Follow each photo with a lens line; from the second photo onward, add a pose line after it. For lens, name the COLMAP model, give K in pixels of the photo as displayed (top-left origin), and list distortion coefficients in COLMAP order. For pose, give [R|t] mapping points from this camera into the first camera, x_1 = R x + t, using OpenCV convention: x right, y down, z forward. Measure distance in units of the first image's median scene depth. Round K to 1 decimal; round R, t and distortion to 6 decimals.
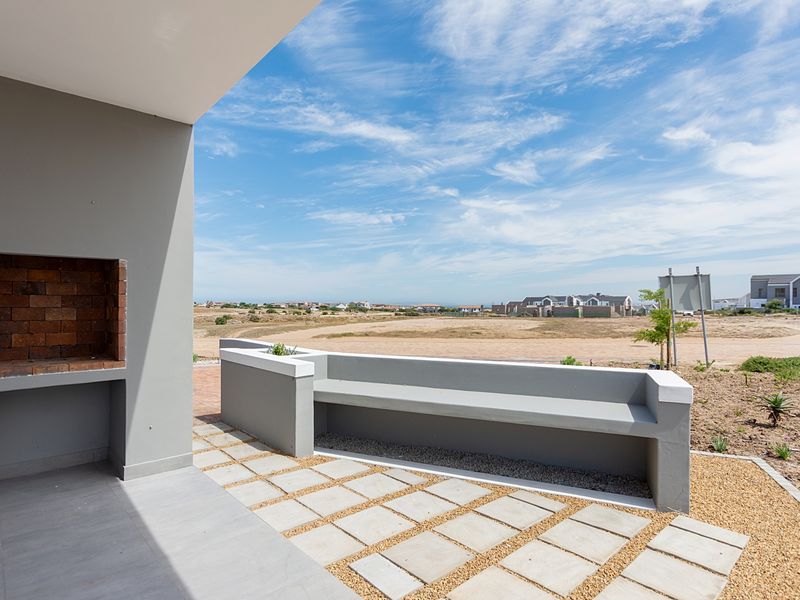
lens RADIAL K [[443.2, 0, 400.0], [0, 443.2, 300.0], [0, 0, 1]] dist [-0.001515, -0.000195]
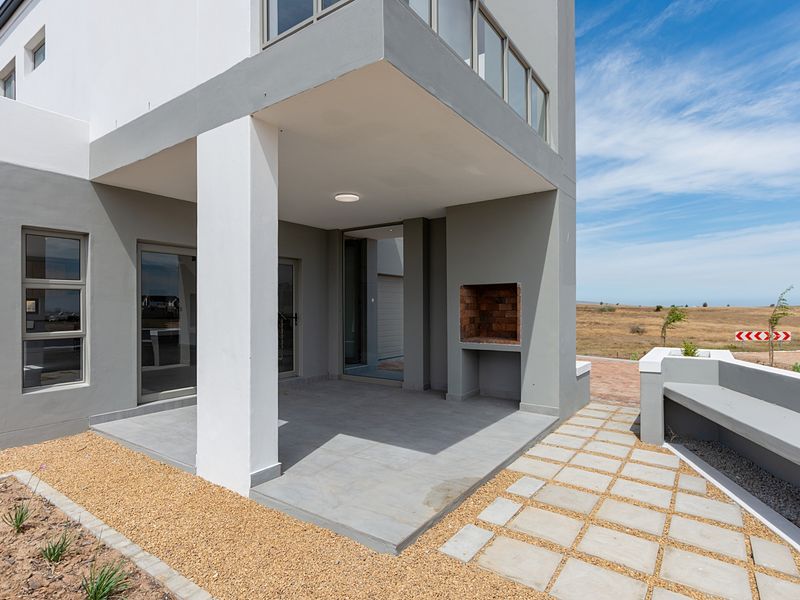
lens RADIAL K [[443.2, 0, 400.0], [0, 443.2, 300.0], [0, 0, 1]] dist [-0.001515, -0.000195]
pose [[0.200898, -0.021310, -0.979380, 0.898577], [0.012065, 0.999741, -0.019278, 0.004141], [0.979538, -0.007943, 0.201103, 0.181187]]
